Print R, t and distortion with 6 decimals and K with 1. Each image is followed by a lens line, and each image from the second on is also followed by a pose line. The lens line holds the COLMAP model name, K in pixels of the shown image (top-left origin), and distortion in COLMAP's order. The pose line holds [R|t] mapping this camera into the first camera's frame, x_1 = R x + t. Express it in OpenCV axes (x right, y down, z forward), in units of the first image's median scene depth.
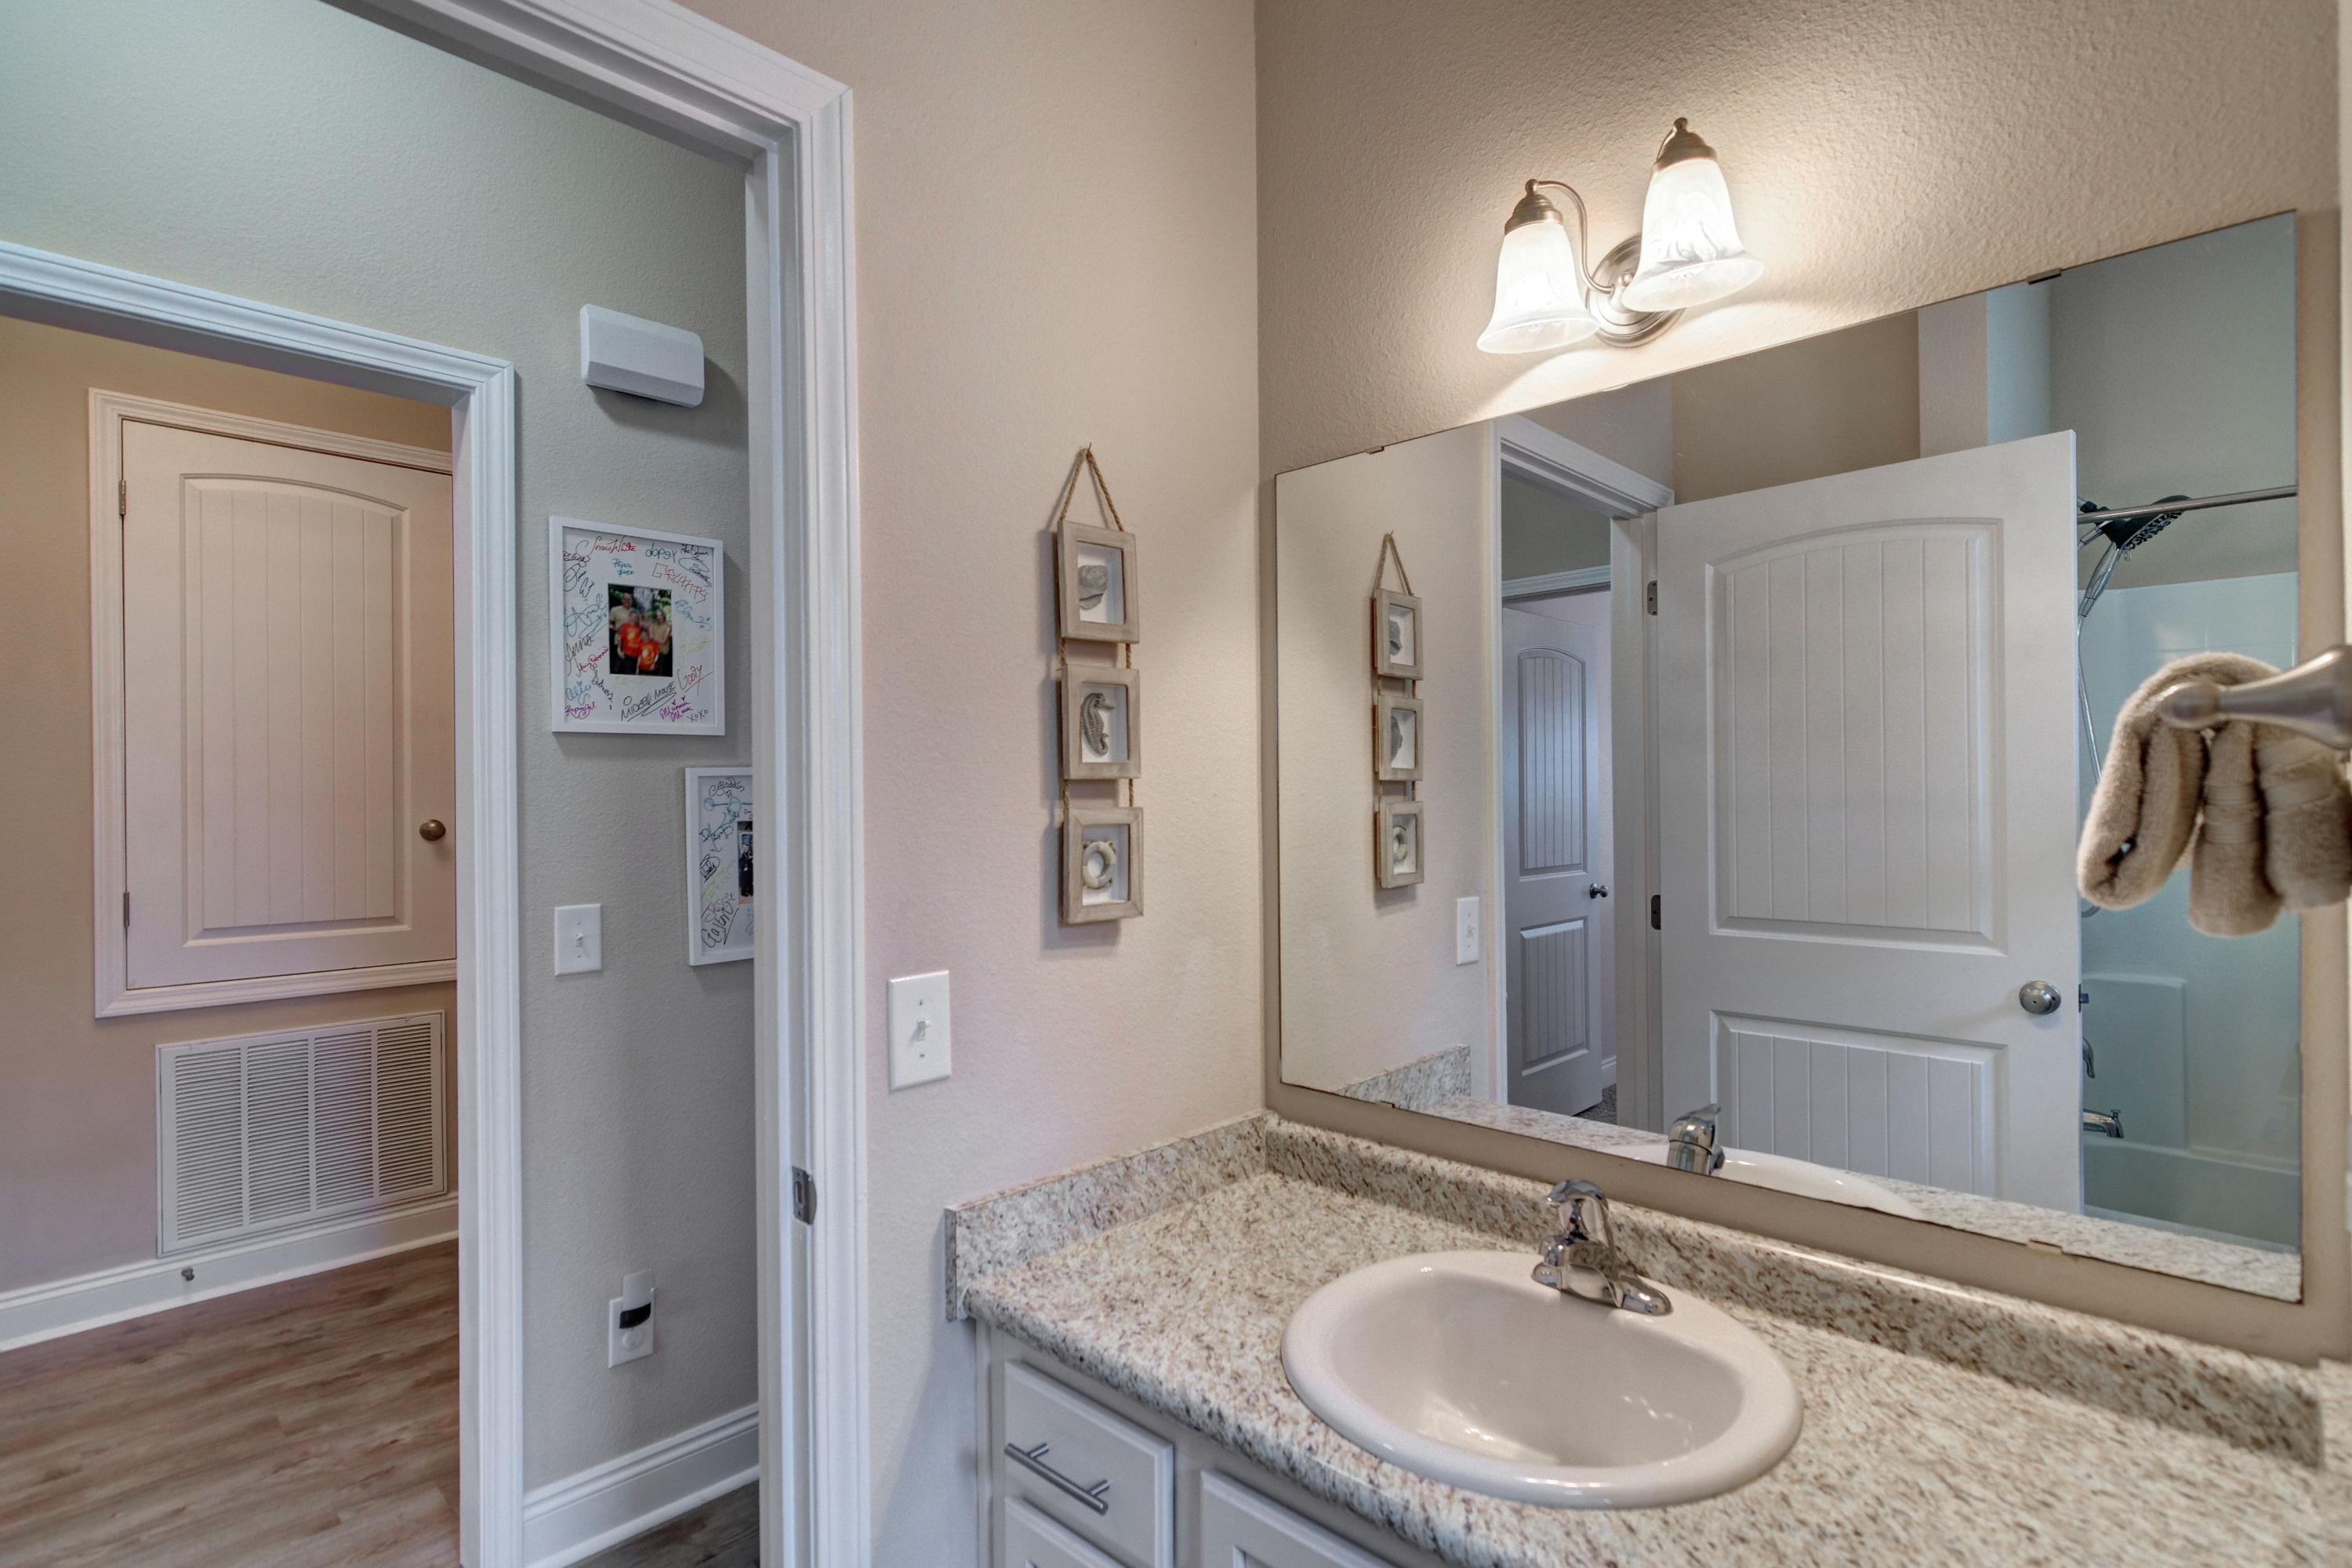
lens RADIAL K [[1142.7, 0, 1161.8], [0, 1142.7, 768.7], [0, 0, 1]] dist [0.001217, -0.000380]
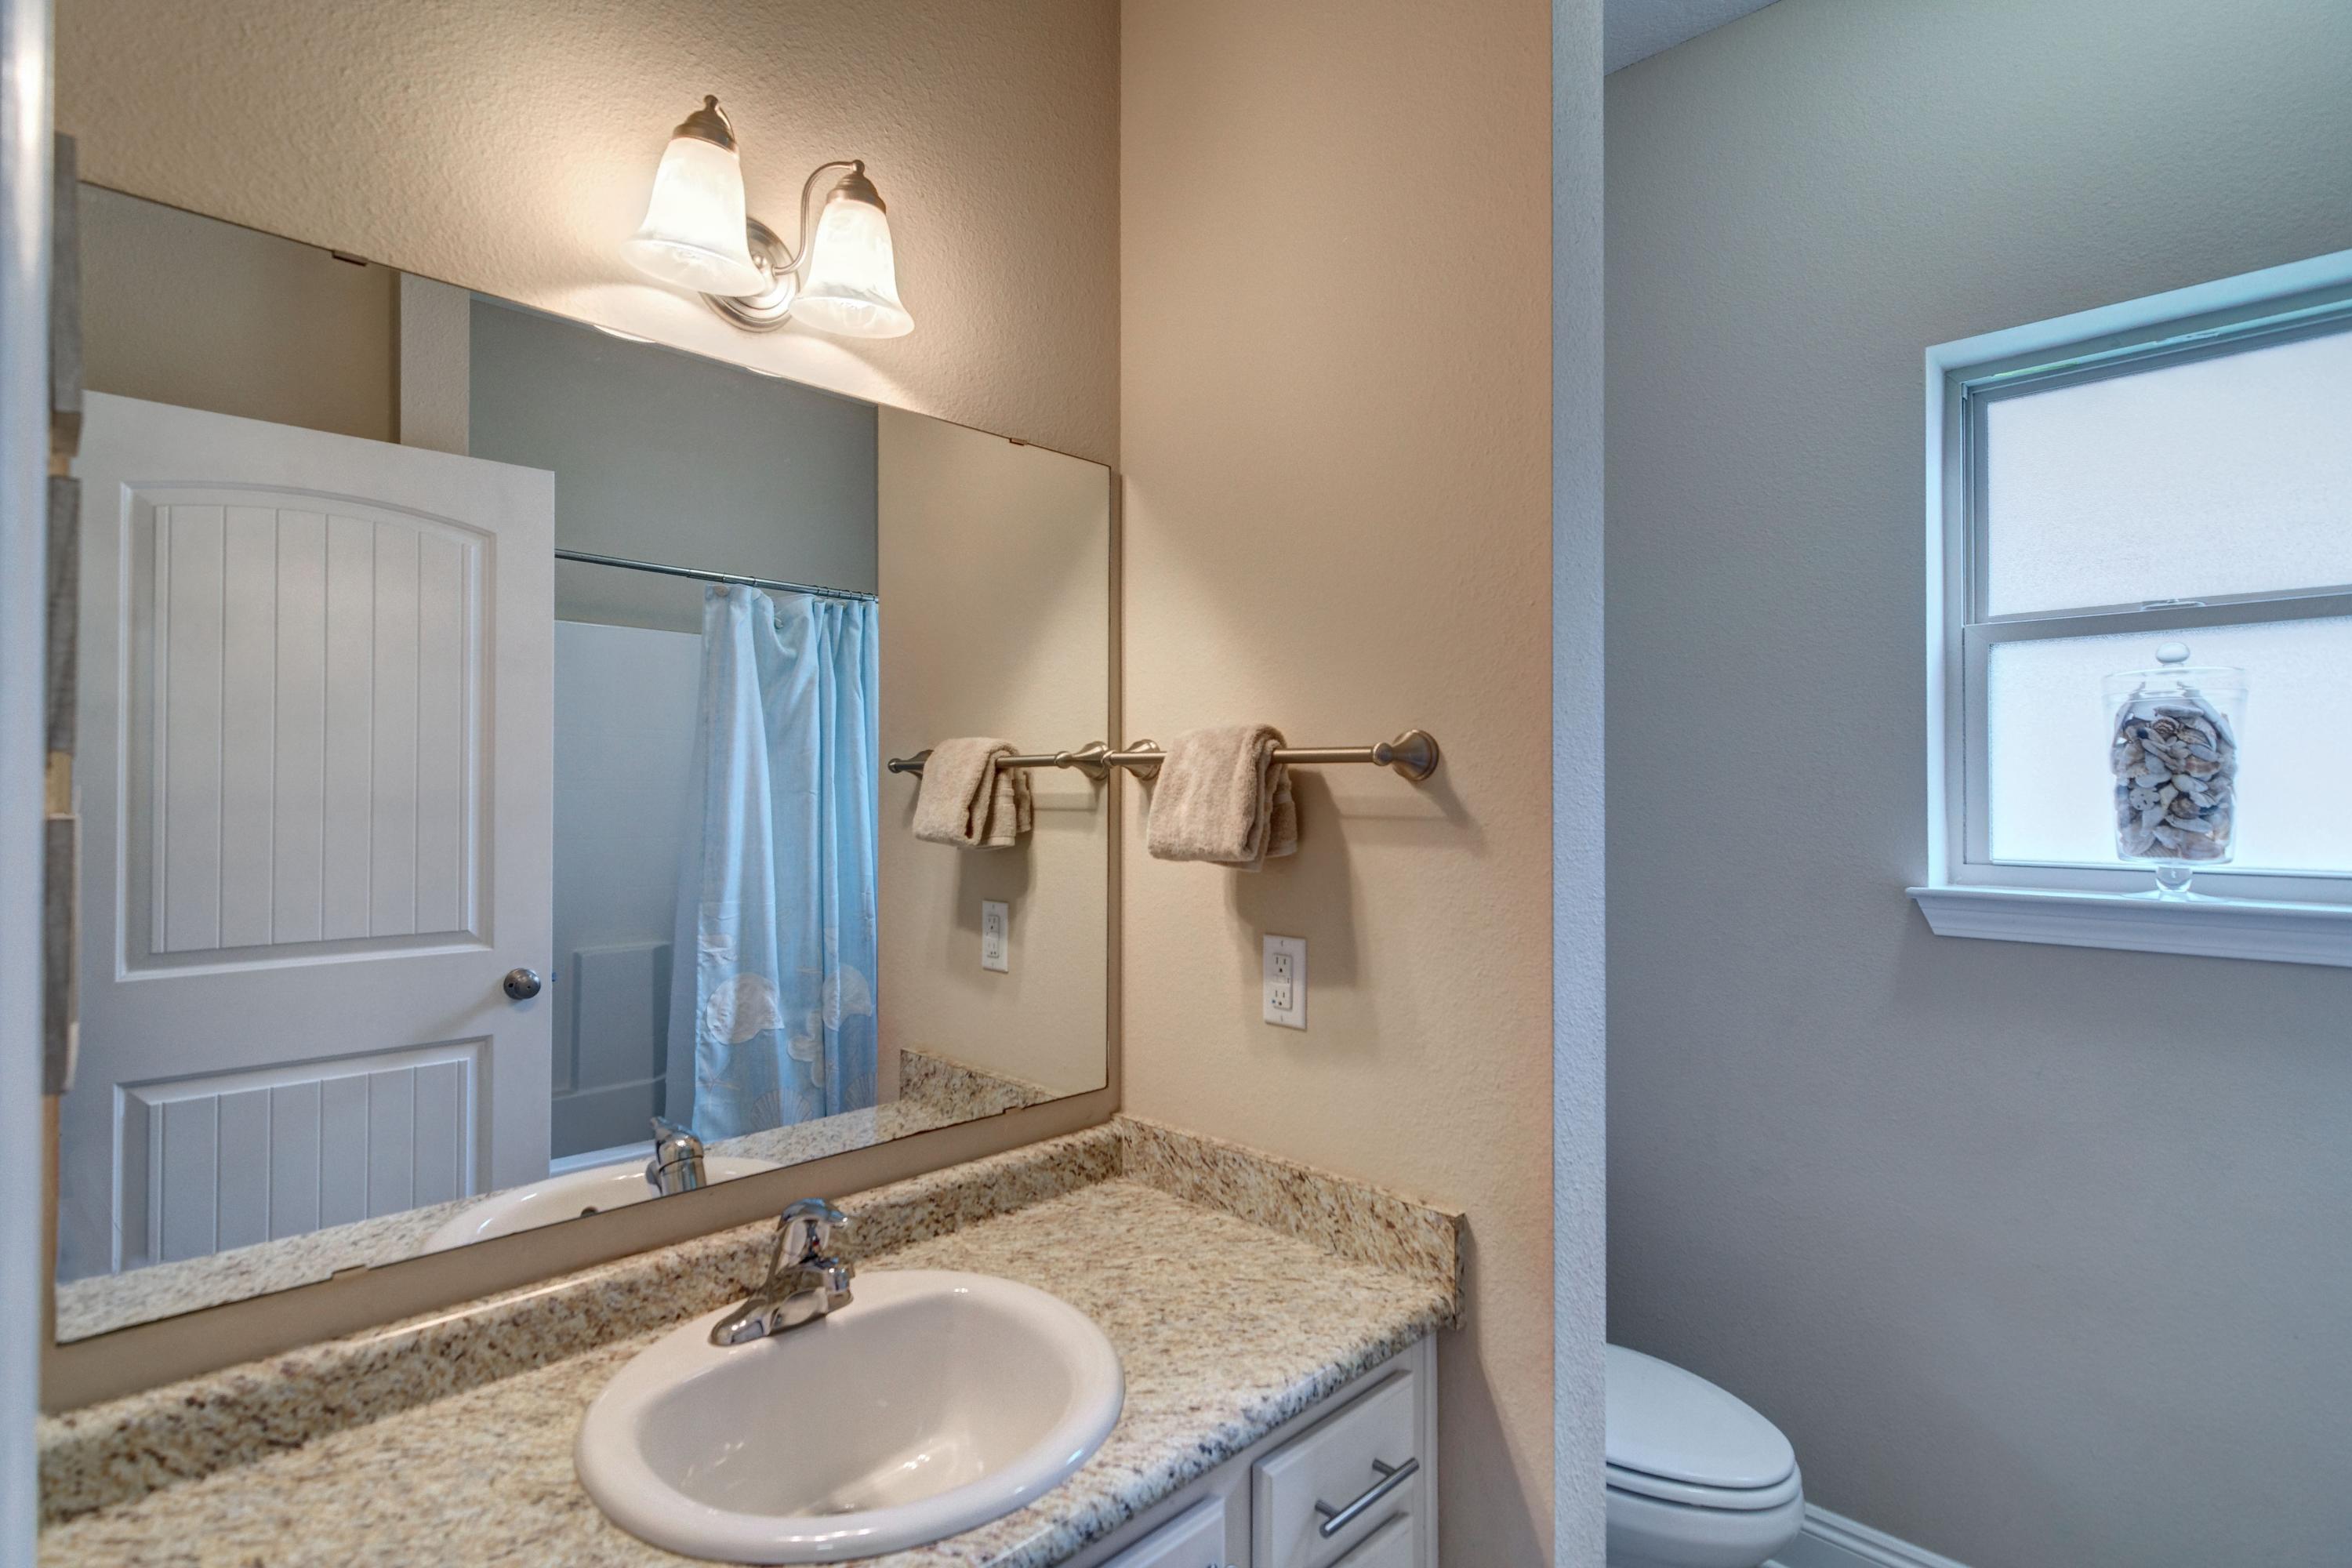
lens RADIAL K [[1142.7, 0, 1192.3], [0, 1142.7, 745.7], [0, 0, 1]] dist [0.001217, -0.000380]
pose [[-0.010709, 0.049014, 0.998741, -0.533038], [-0.027142, 0.998416, -0.049289, 0.019164], [-0.999574, -0.027635, -0.009361, 0.615701]]
